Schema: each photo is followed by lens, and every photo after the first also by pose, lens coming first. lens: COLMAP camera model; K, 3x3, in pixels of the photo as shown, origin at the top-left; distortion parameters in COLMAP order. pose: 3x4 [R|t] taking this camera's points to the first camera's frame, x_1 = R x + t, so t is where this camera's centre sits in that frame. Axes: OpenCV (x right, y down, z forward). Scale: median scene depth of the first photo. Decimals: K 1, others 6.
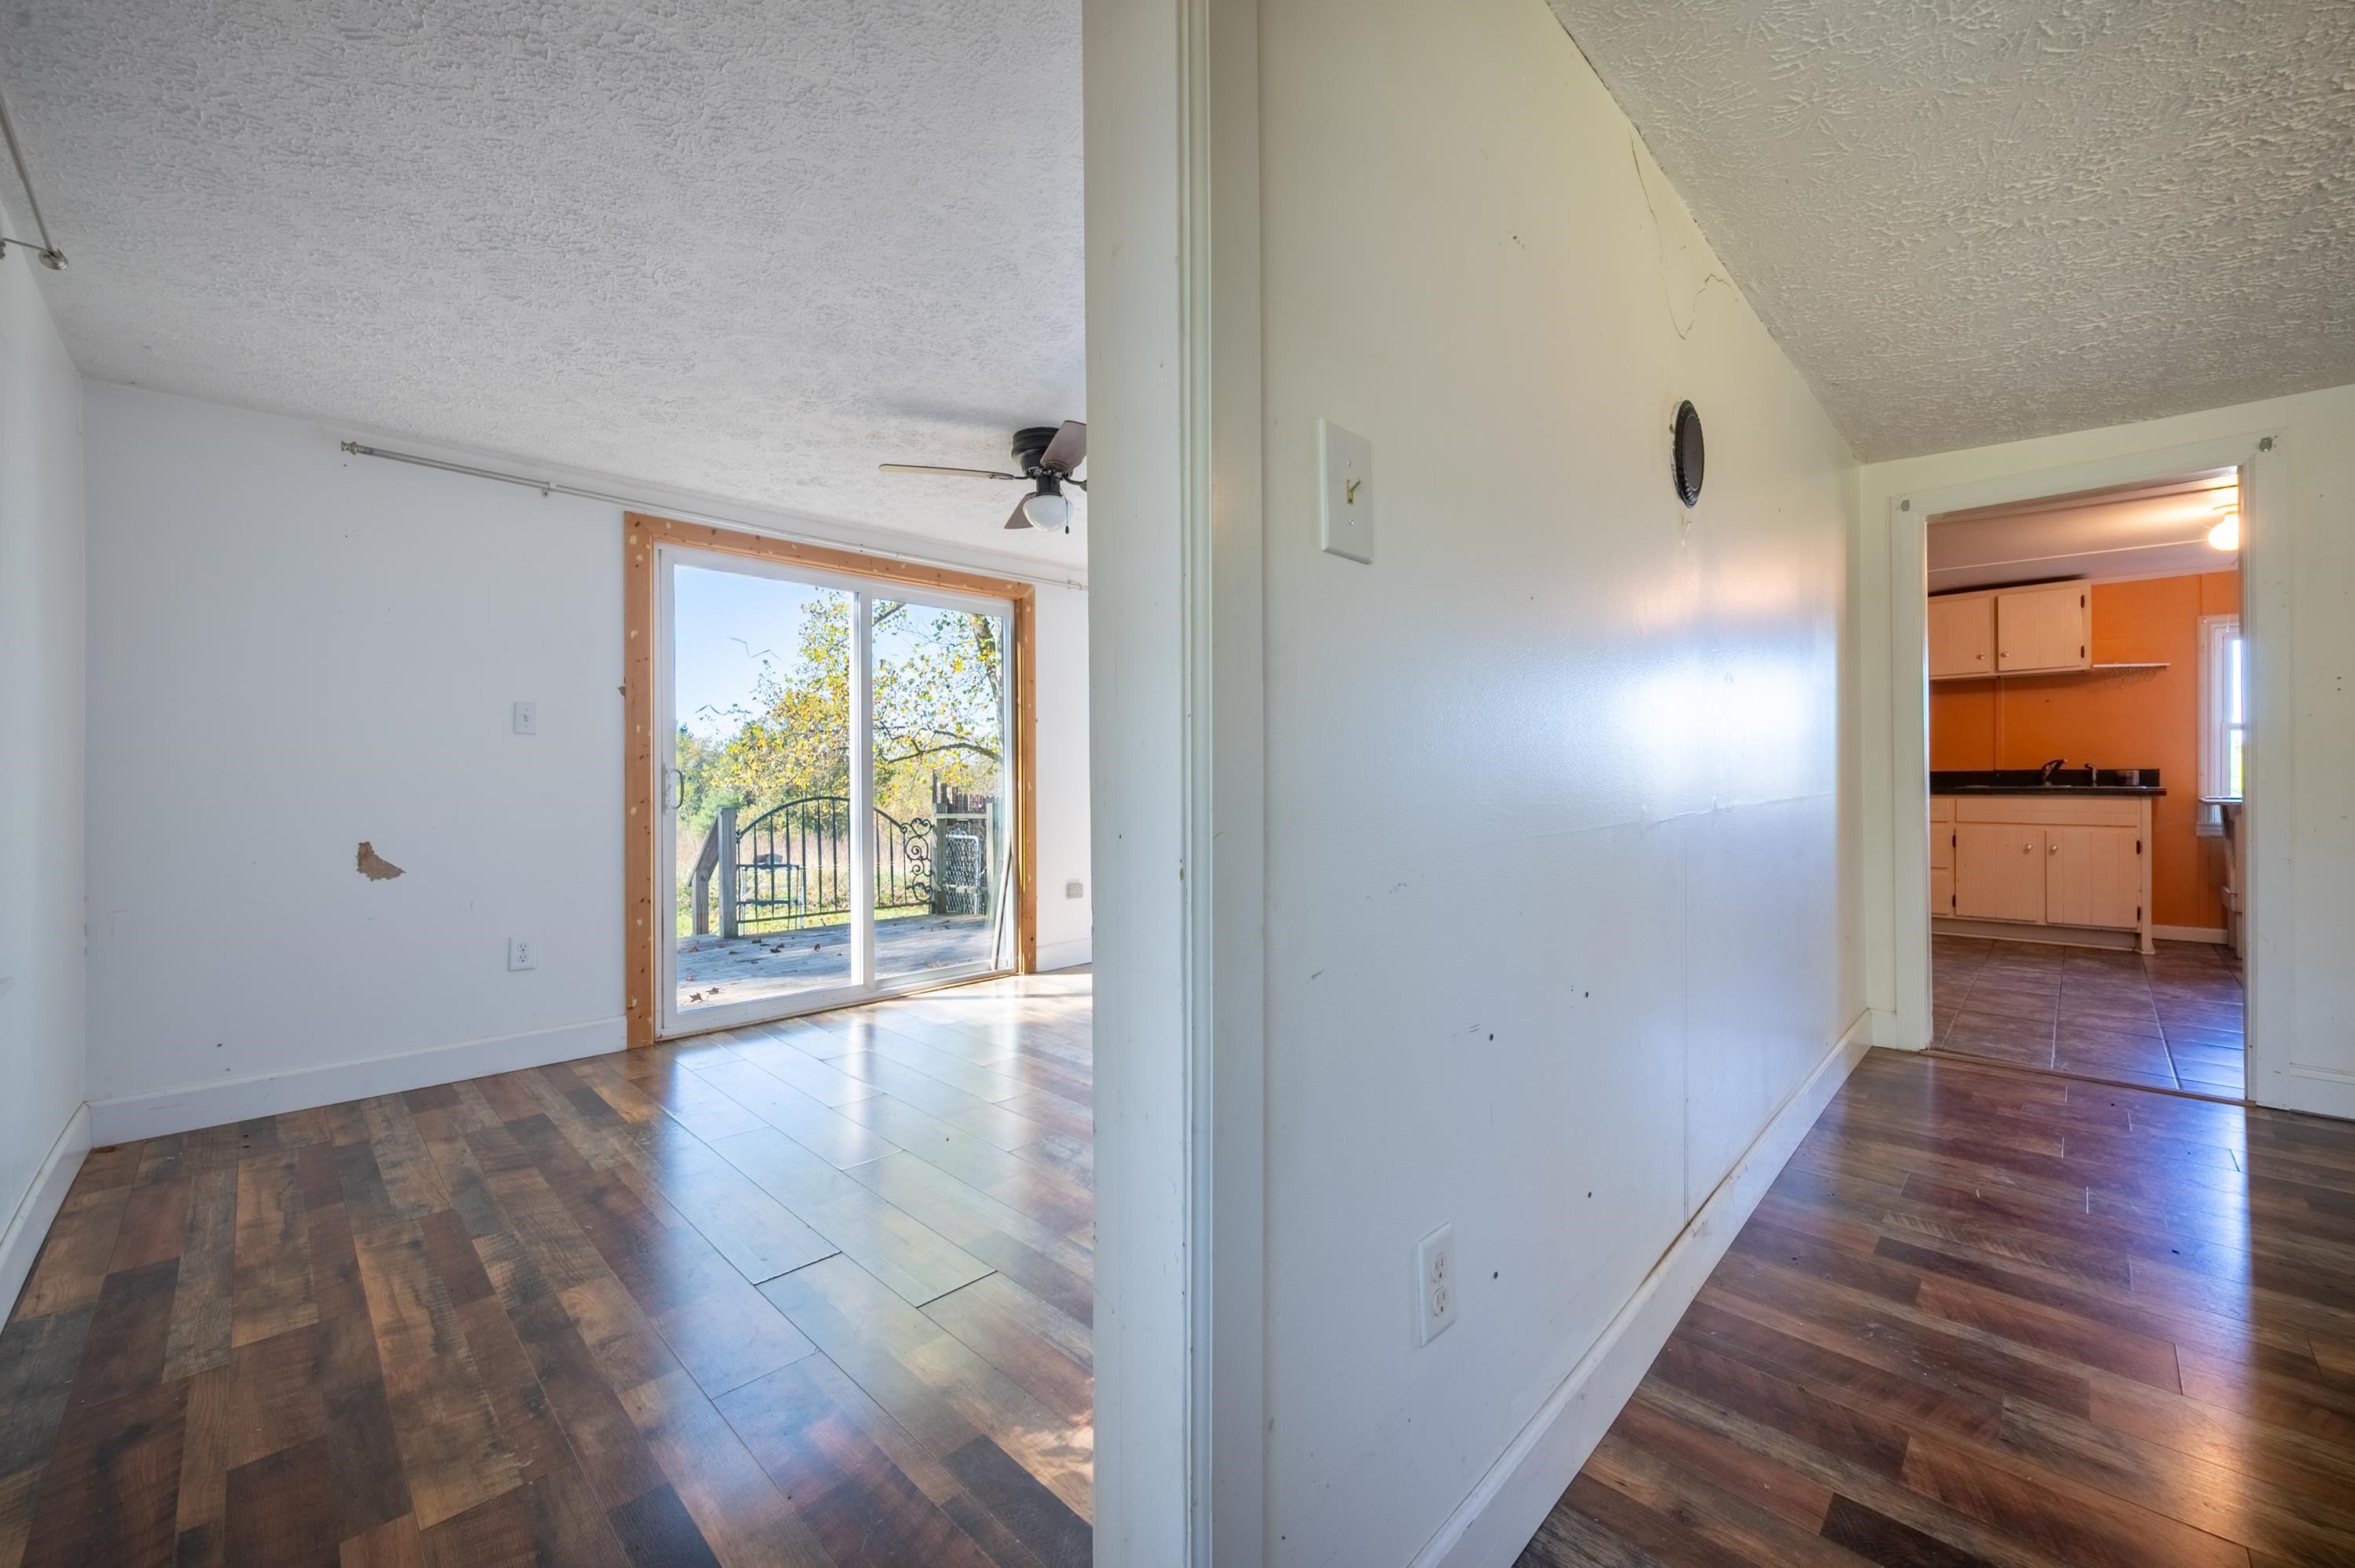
lens RADIAL K [[934.1, 0, 1177.5], [0, 934.1, 784.0], [0, 0, 1]] dist [0.002791, 0.000586]
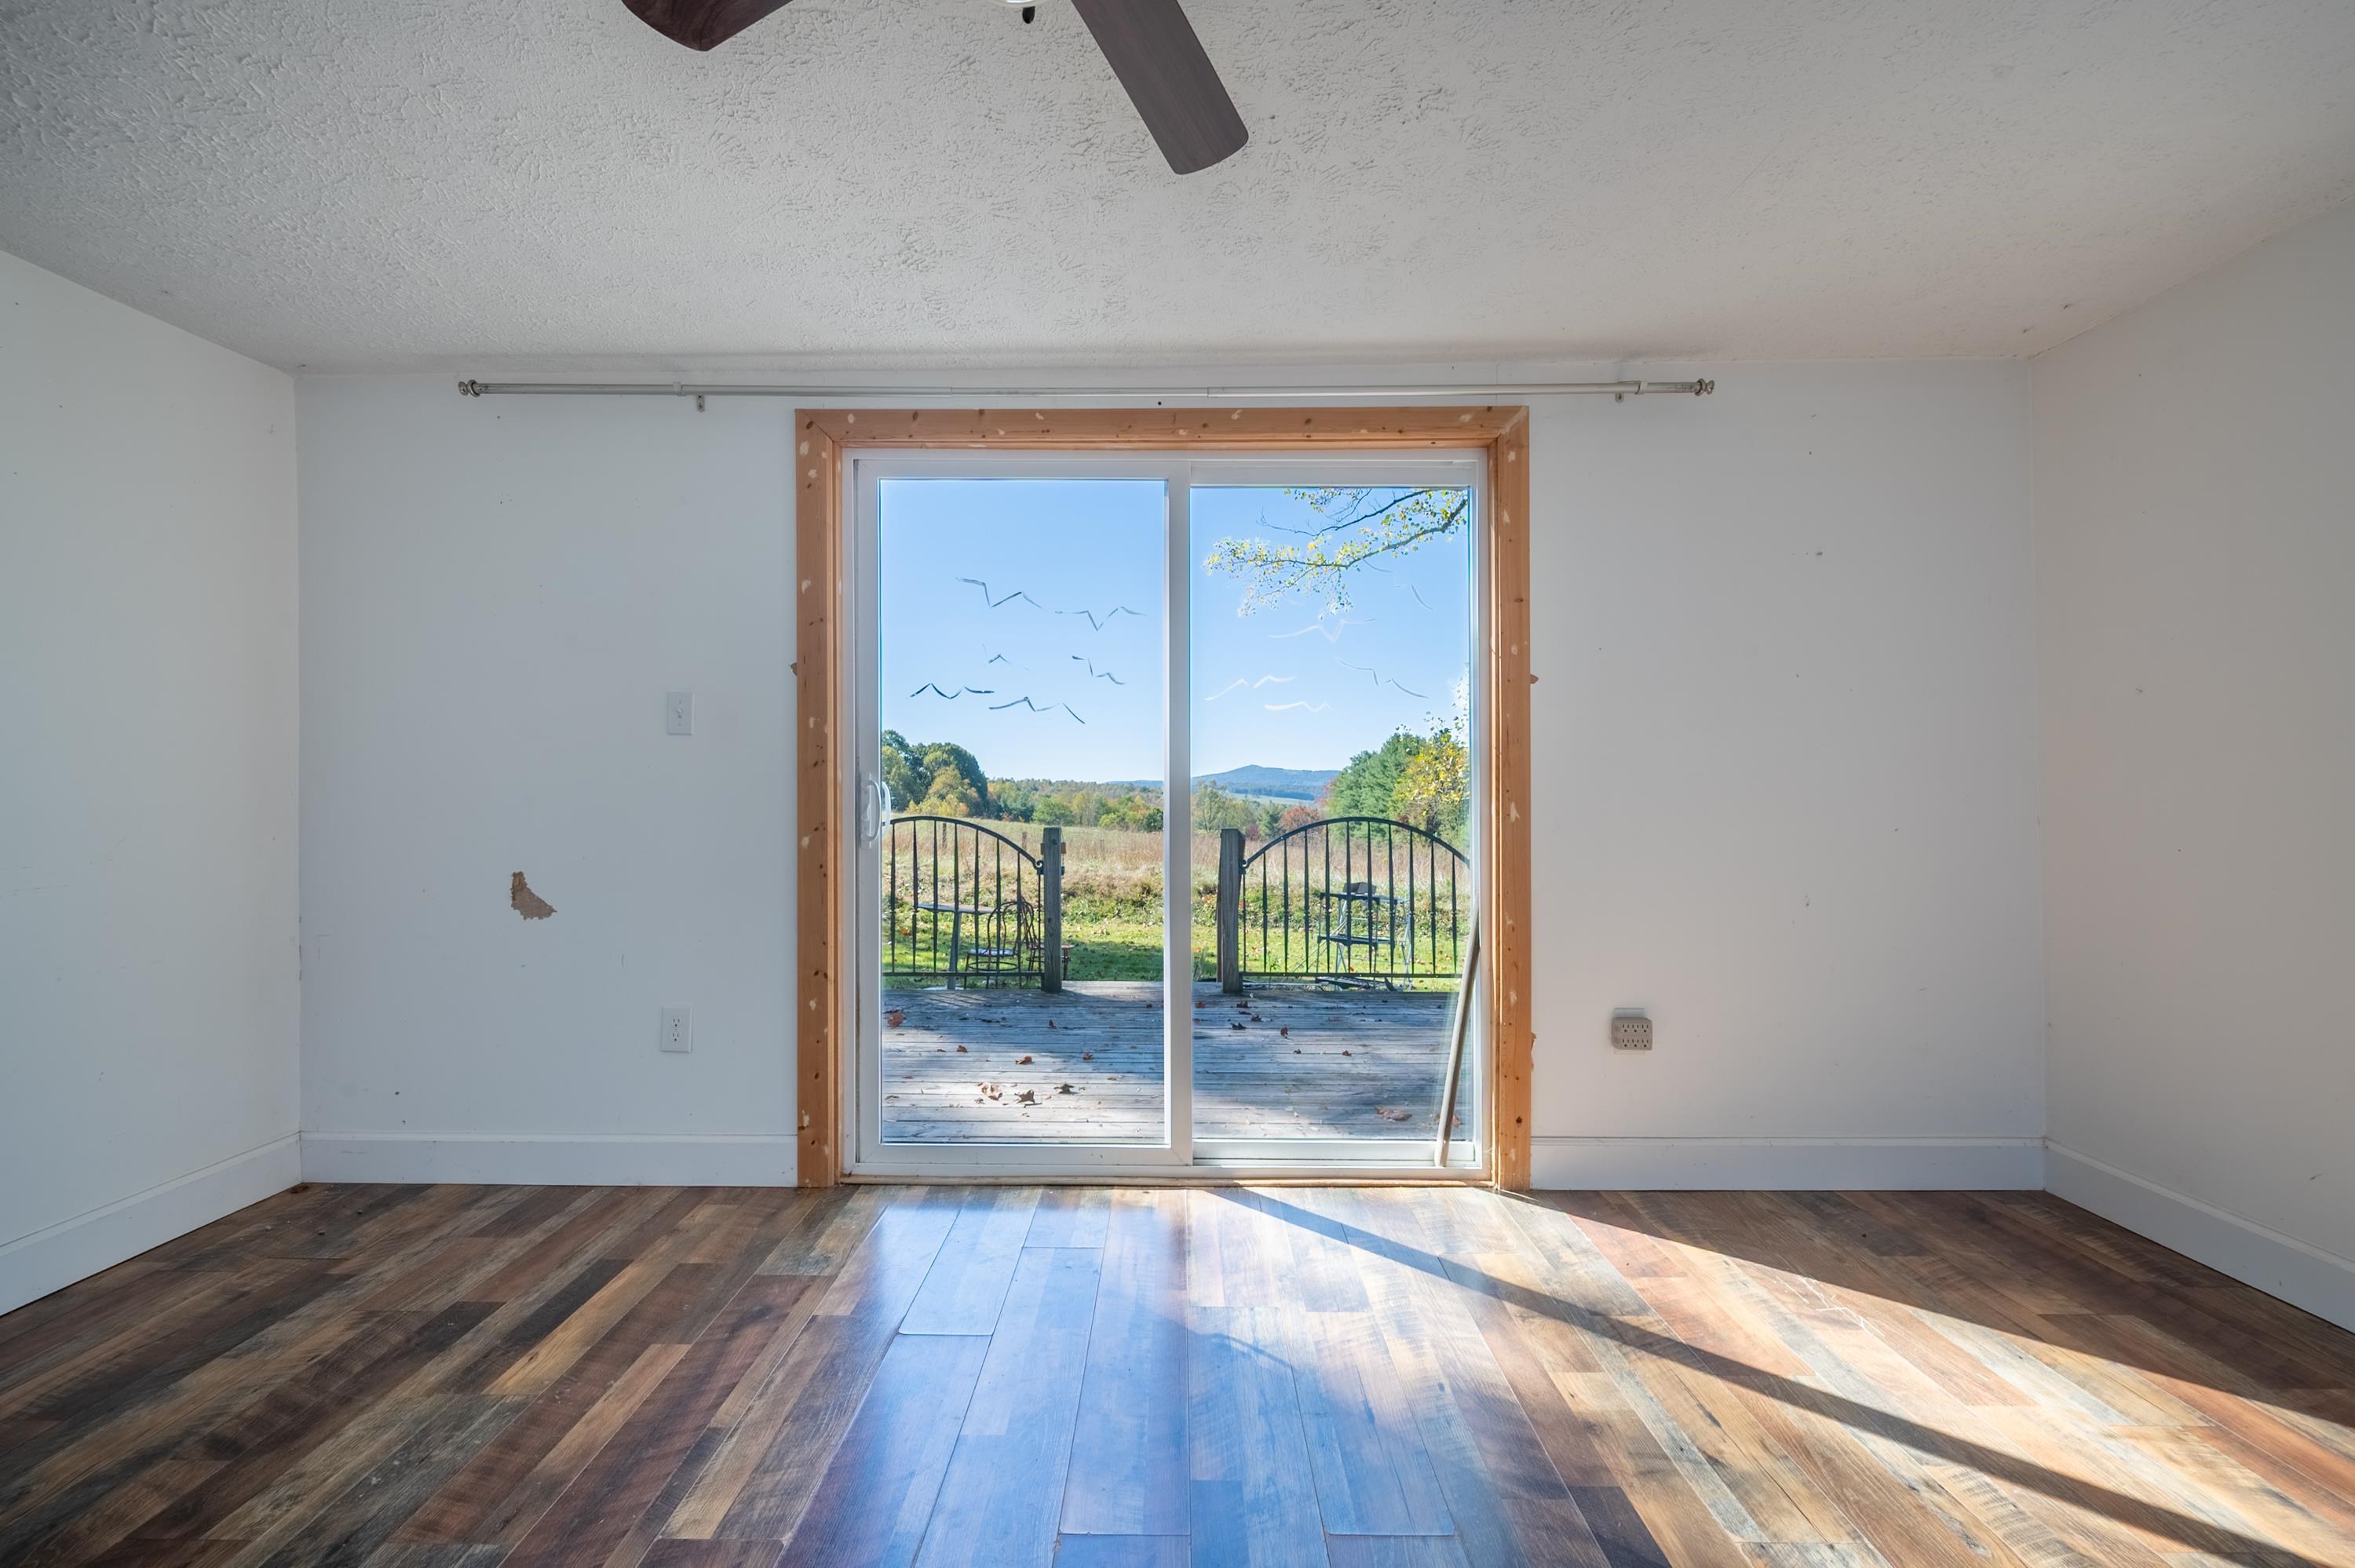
lens RADIAL K [[934.1, 0, 1177.5], [0, 934.1, 784.0], [0, 0, 1]] dist [0.002791, 0.000586]
pose [[0.690182, -0.002498, -0.723631, 0.112217], [-0.005971, 0.999940, -0.009146, -0.009821], [0.723611, 0.010633, 0.690126, 0.766925]]
